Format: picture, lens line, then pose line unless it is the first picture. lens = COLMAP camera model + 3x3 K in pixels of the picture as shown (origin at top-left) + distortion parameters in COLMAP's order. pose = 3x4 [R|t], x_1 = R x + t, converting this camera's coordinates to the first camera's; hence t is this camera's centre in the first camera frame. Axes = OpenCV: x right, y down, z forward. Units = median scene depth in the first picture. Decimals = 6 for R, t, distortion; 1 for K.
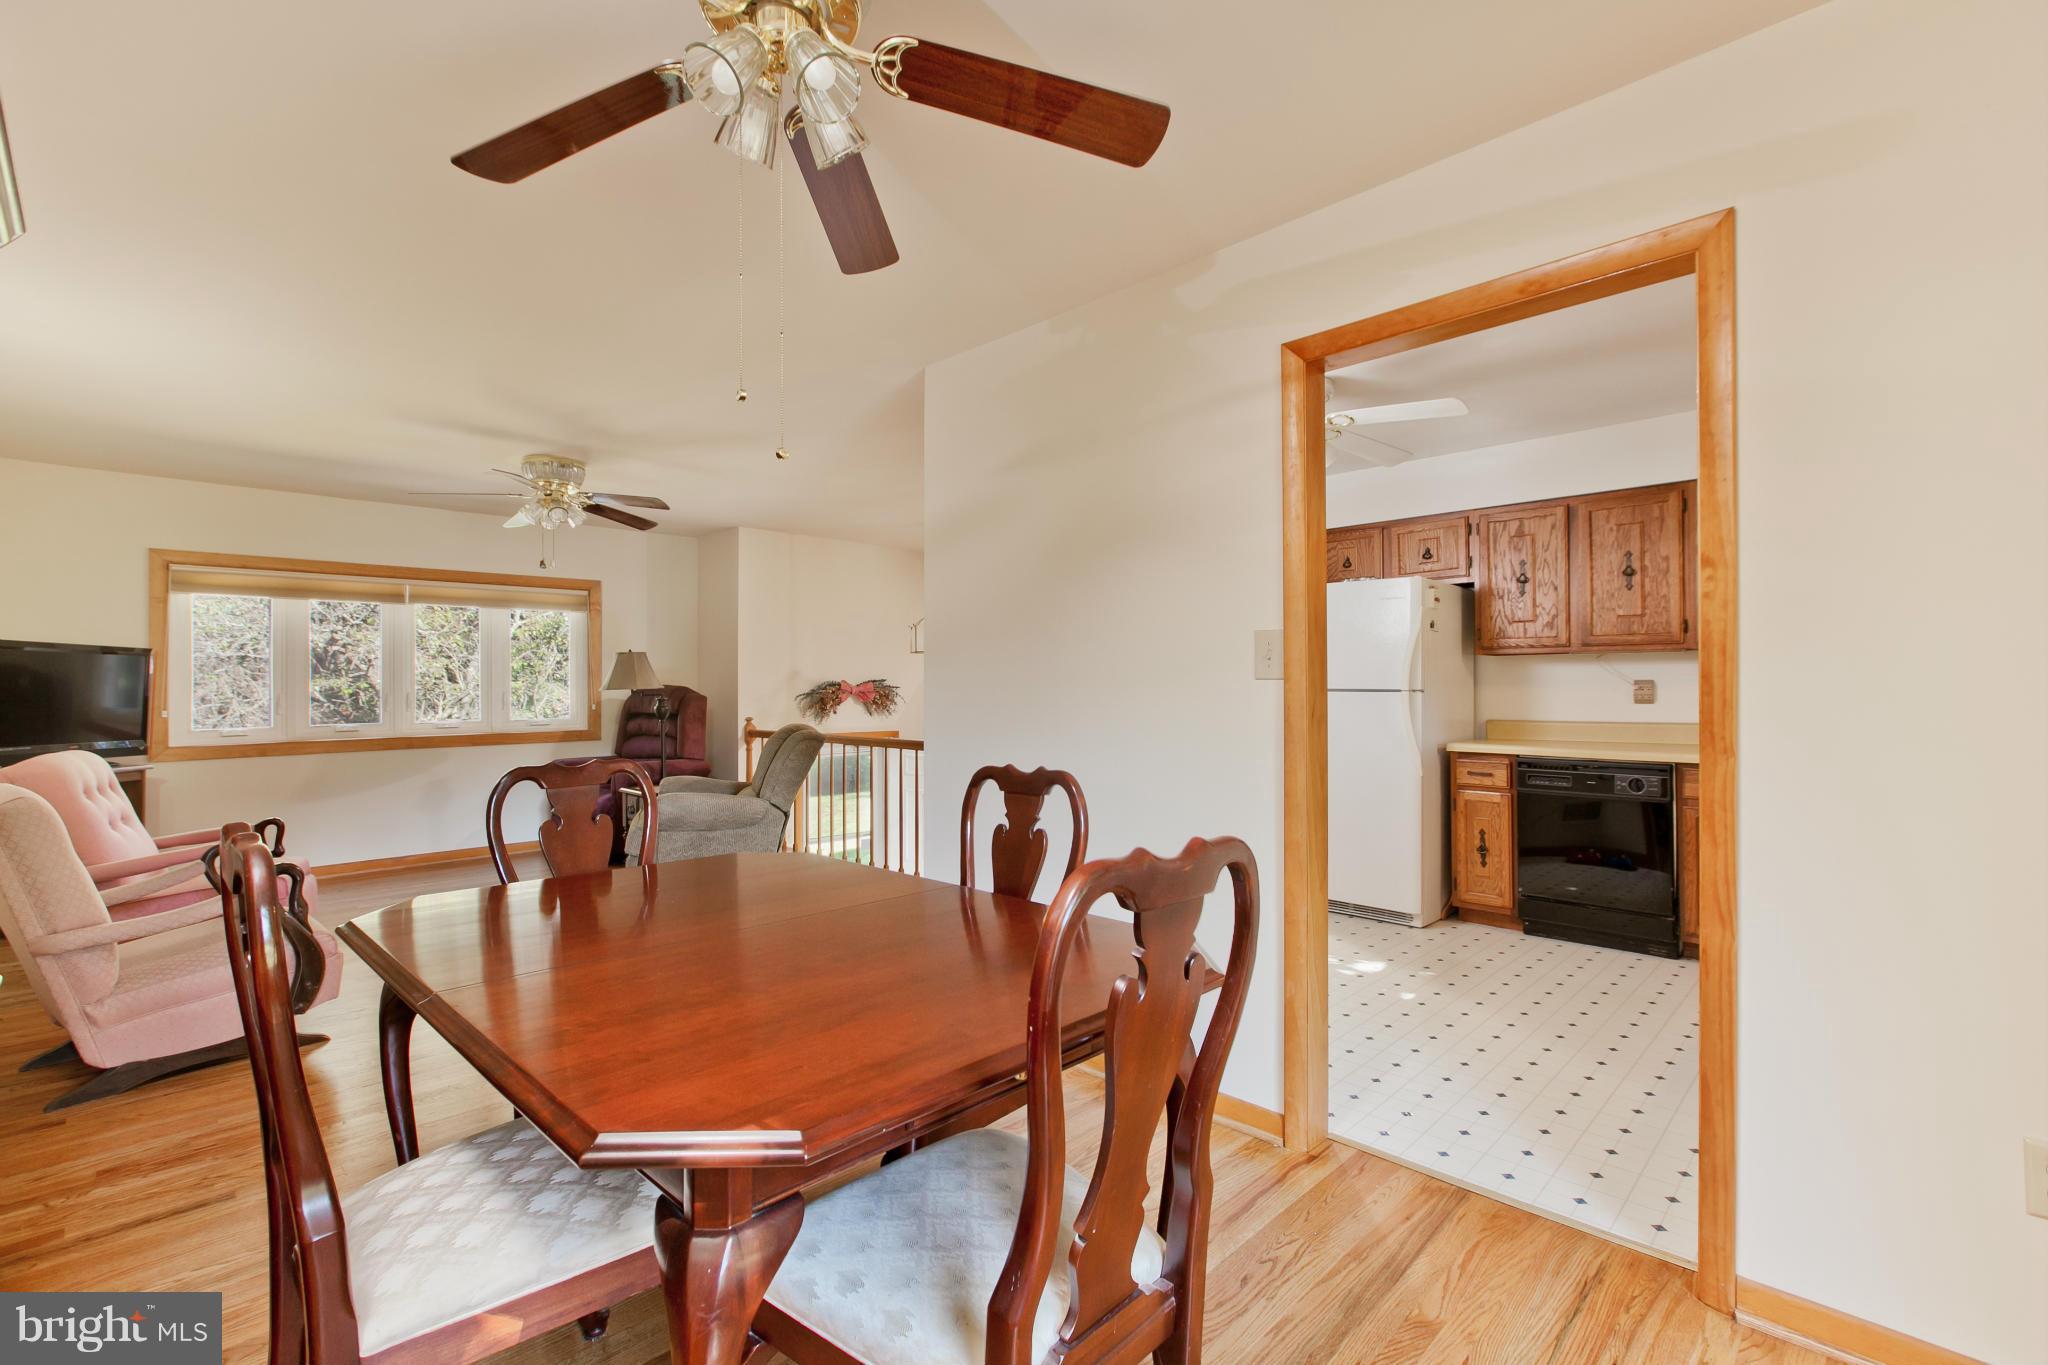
lens RADIAL K [[907.8, 0, 1024.9], [0, 907.8, 670.9], [0, 0, 1]] dist [-0.001960, -0.000557]
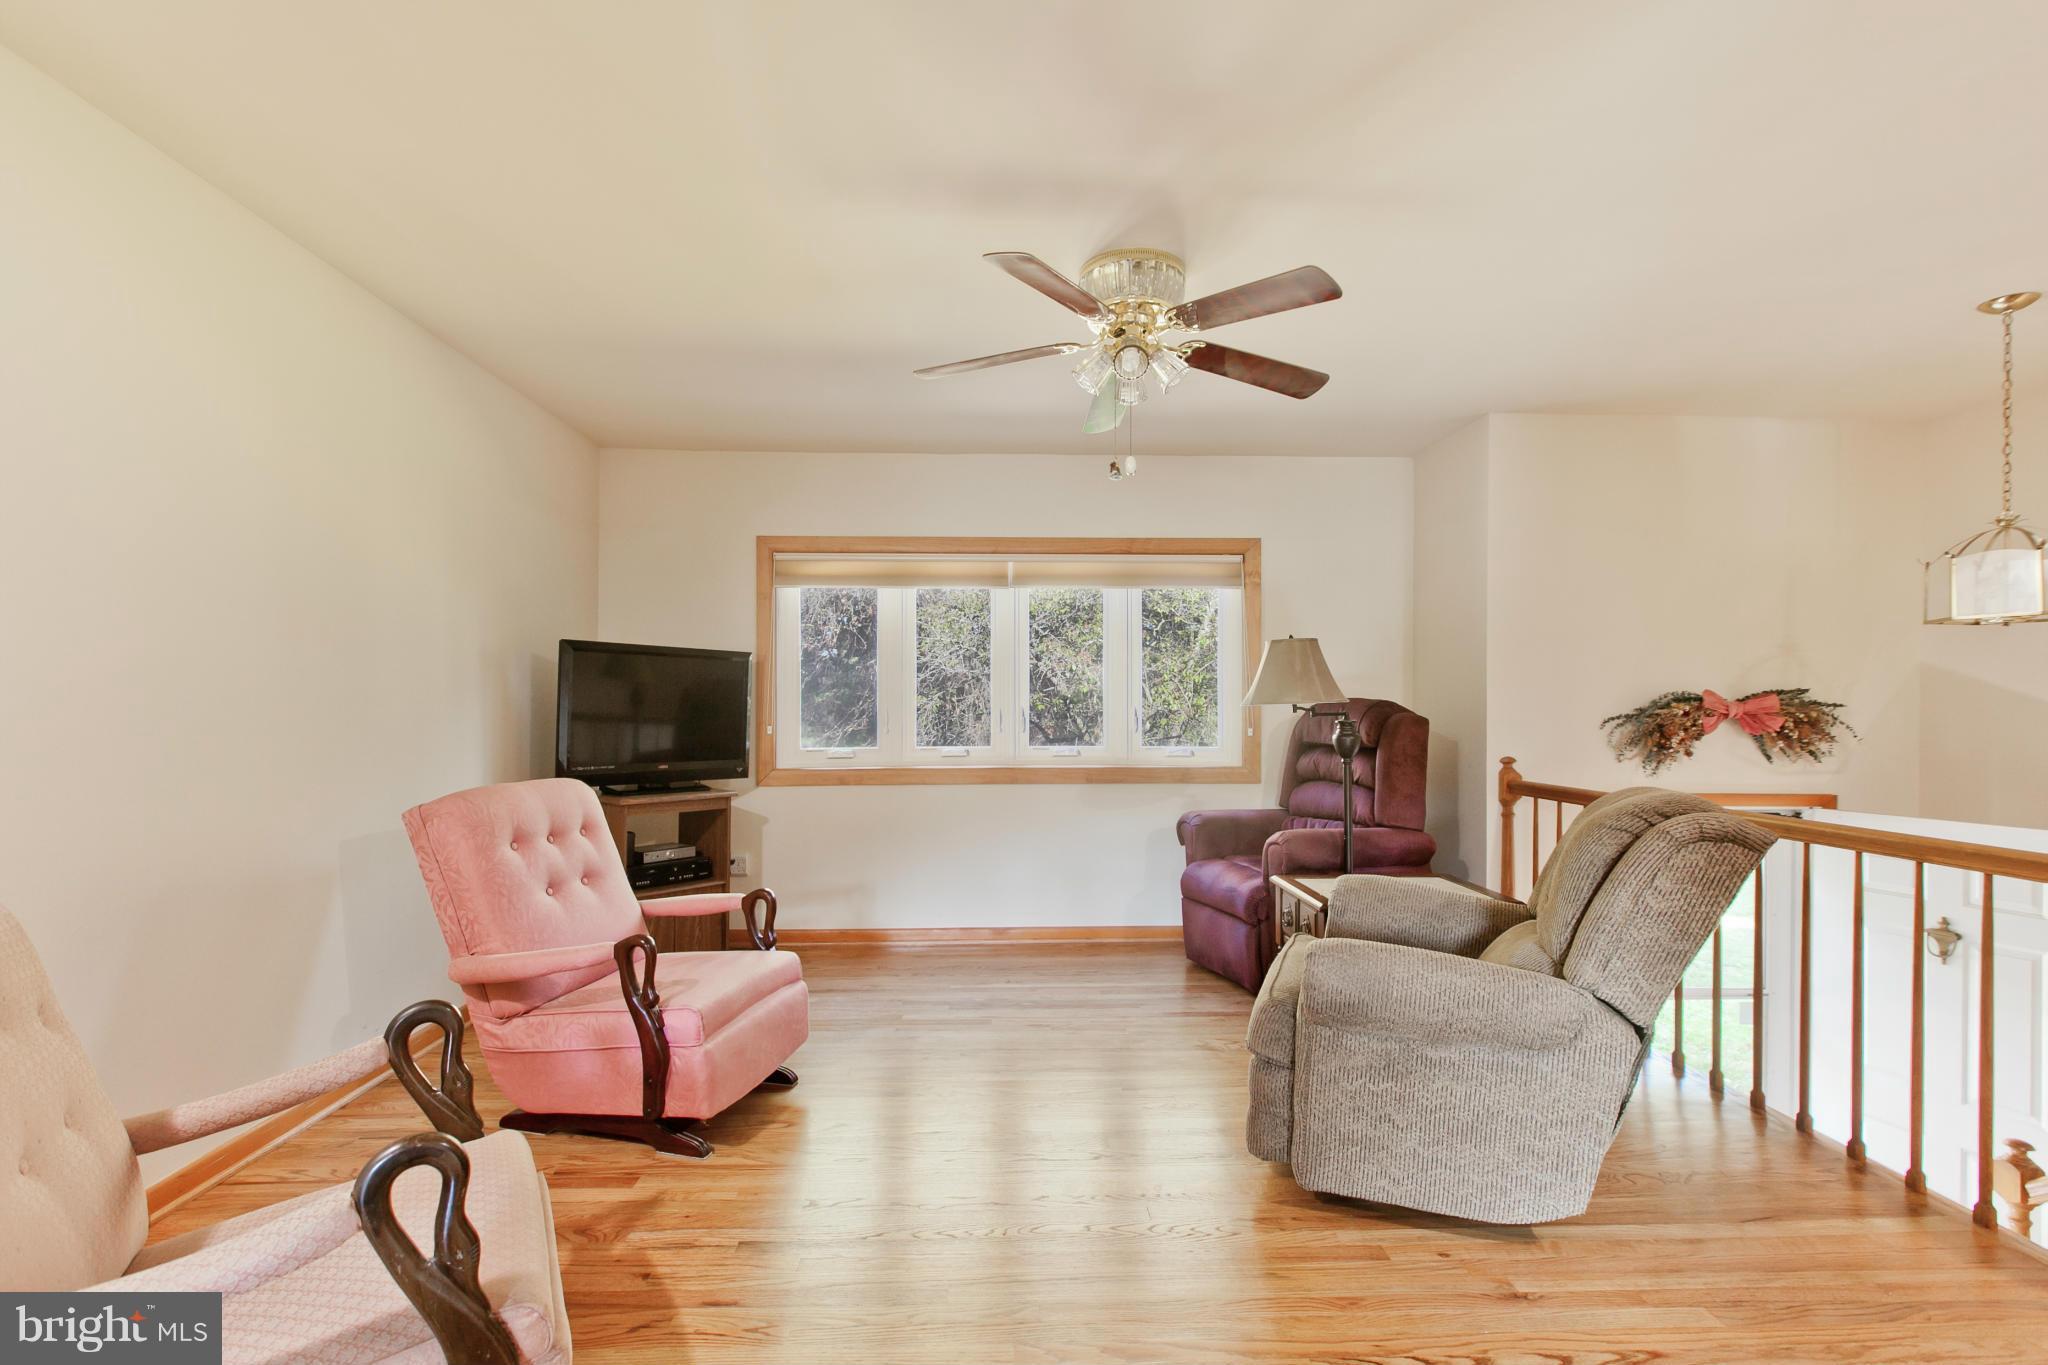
lens RADIAL K [[919.4, 0, 1019.3], [0, 919.4, 687.7], [0, 0, 1]] dist [-0.002633, -0.000351]
pose [[0.723504, -0.009116, -0.690260, -0.140945], [0.004169, 0.999952, -0.008836, 0.013230], [0.690307, 0.003515, 0.723508, 0.414073]]
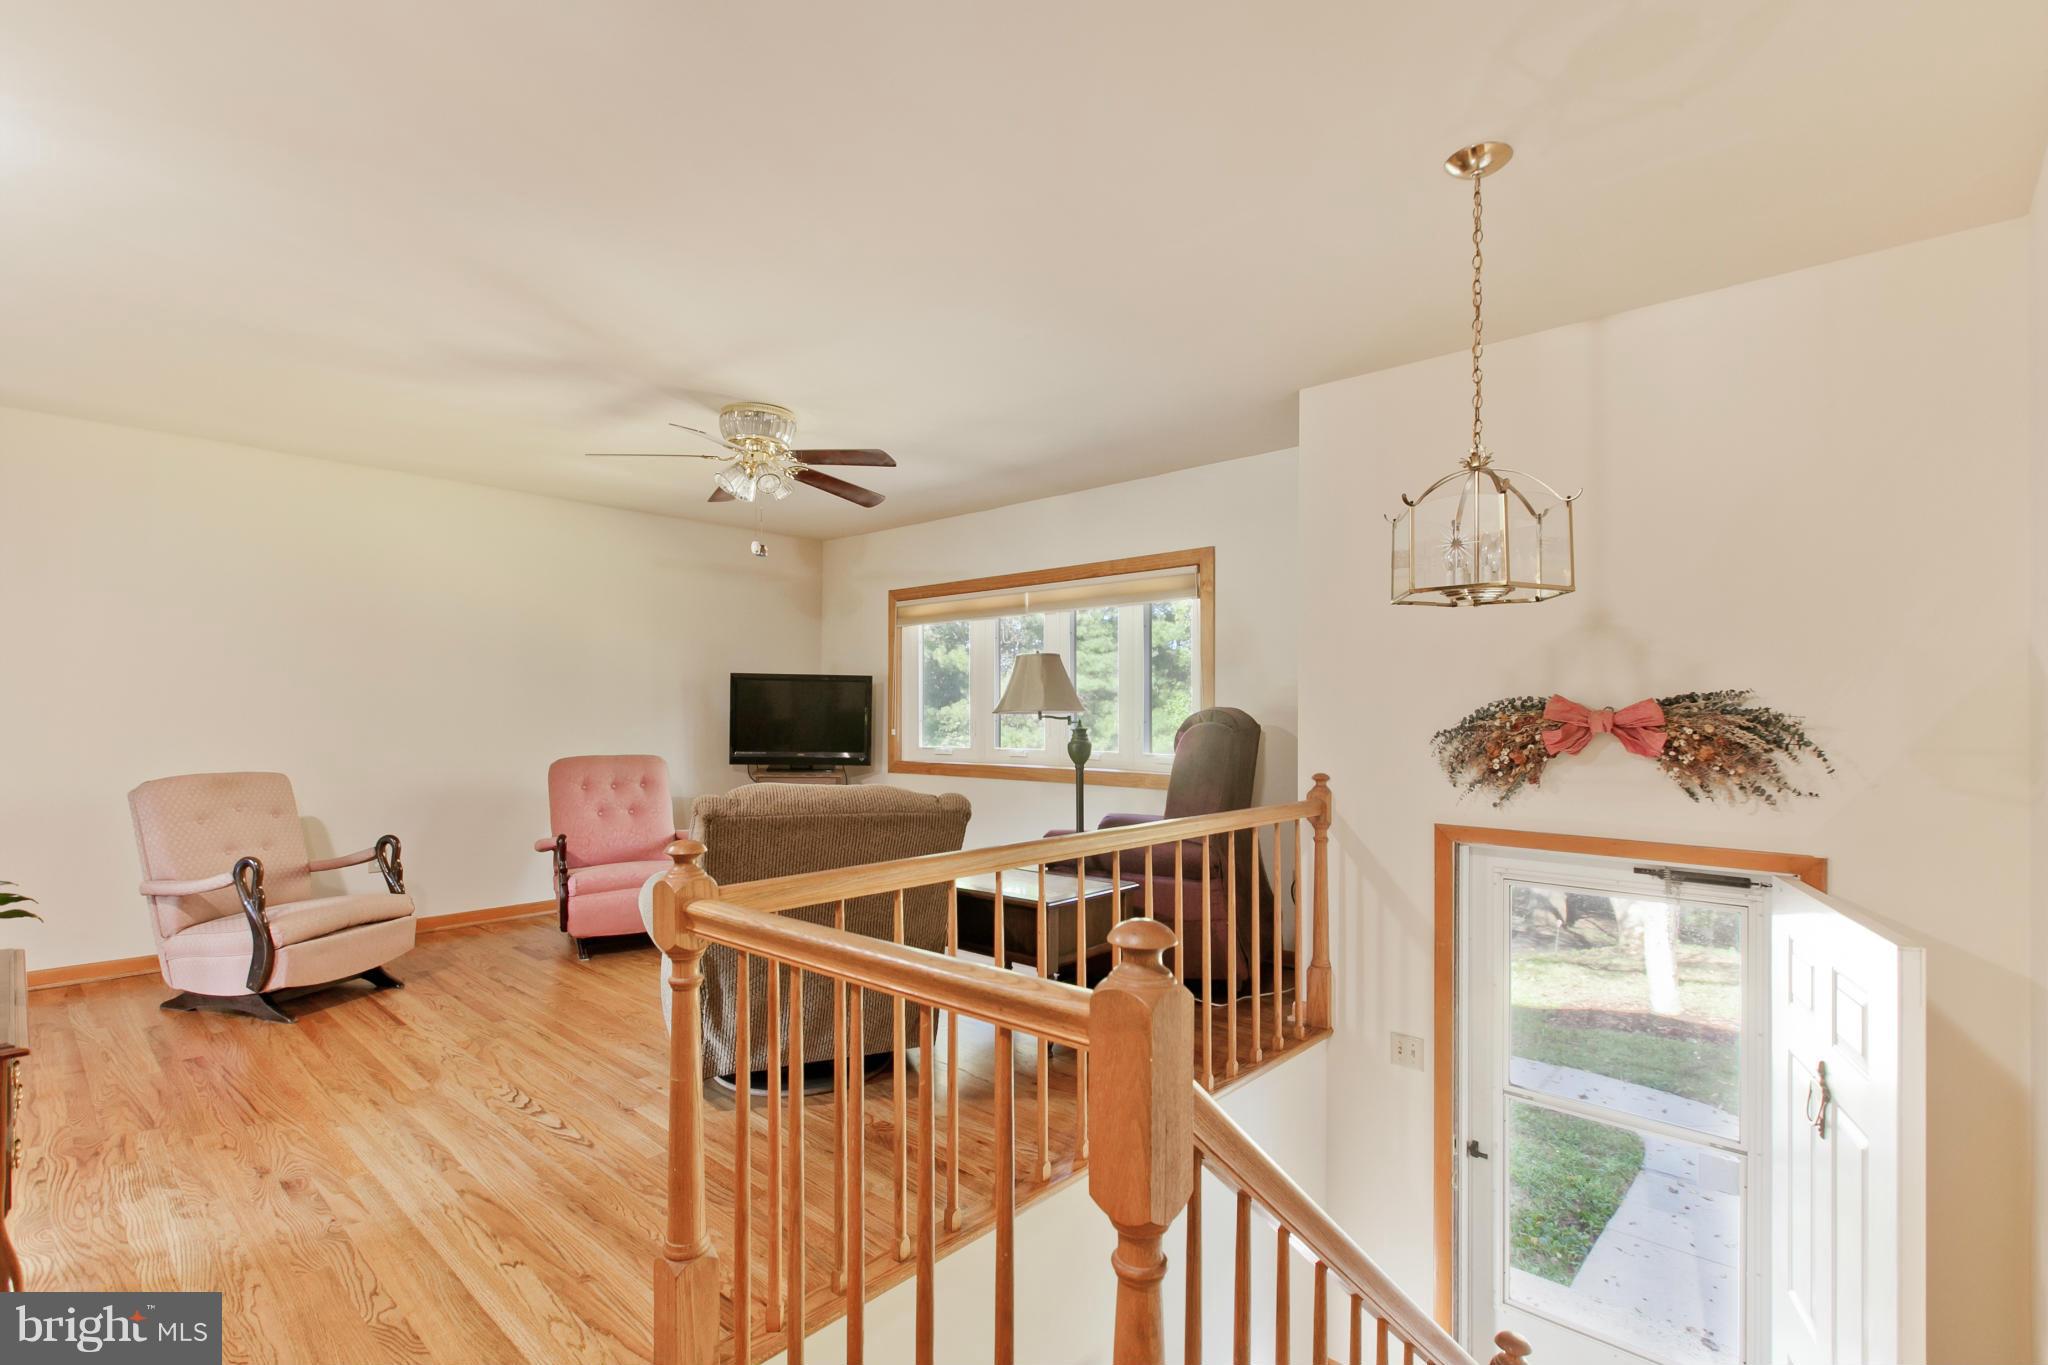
lens RADIAL K [[919.4, 0, 1019.3], [0, 919.4, 687.7], [0, 0, 1]] dist [-0.002633, -0.000351]
pose [[0.049025, -0.022528, -0.998543, 0.184741], [0.010399, 0.999703, -0.022043, 0.014581], [0.998743, -0.009303, 0.049244, 0.851673]]
